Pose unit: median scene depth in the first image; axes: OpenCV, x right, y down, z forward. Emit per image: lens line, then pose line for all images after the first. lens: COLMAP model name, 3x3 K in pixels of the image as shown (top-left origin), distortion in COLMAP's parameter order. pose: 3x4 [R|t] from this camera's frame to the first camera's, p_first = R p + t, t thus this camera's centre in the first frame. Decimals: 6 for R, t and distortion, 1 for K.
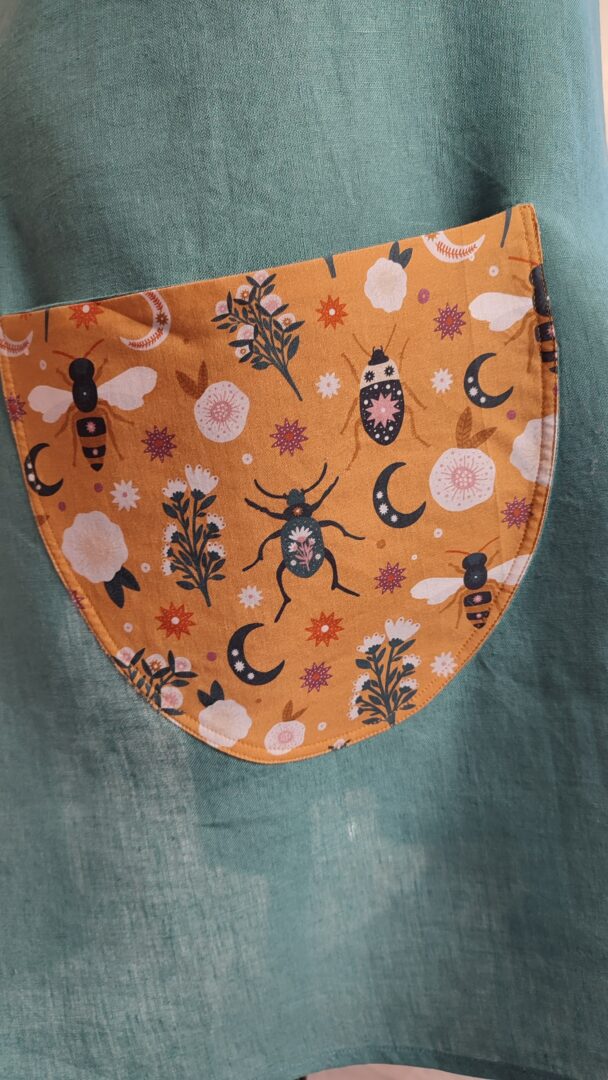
lens RADIAL K [[823.1, 0, 308.4], [0, 823.1, 546.1], [0, 0, 1]] dist [0.009114, -0.001180]
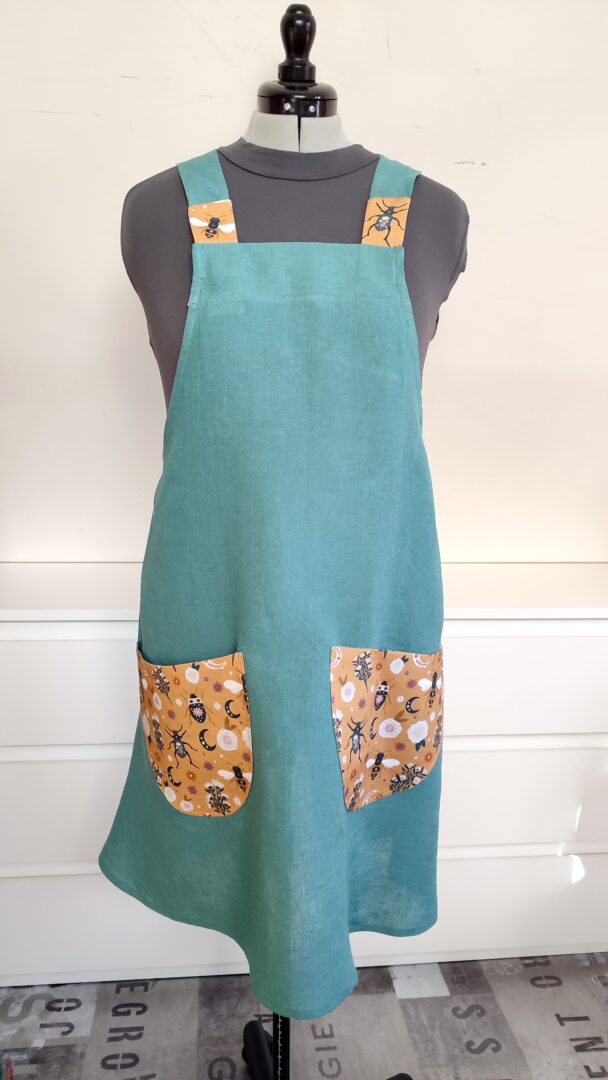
lens RADIAL K [[823.1, 0, 311.4], [0, 823.1, 536.5], [0, 0, 1]] dist [0.009114, -0.001180]
pose [[0.705219, 0.140553, -0.694918, 2.259832], [-0.081560, 0.989729, 0.117411, -1.129280], [0.704282, -0.026123, 0.709439, -0.750187]]
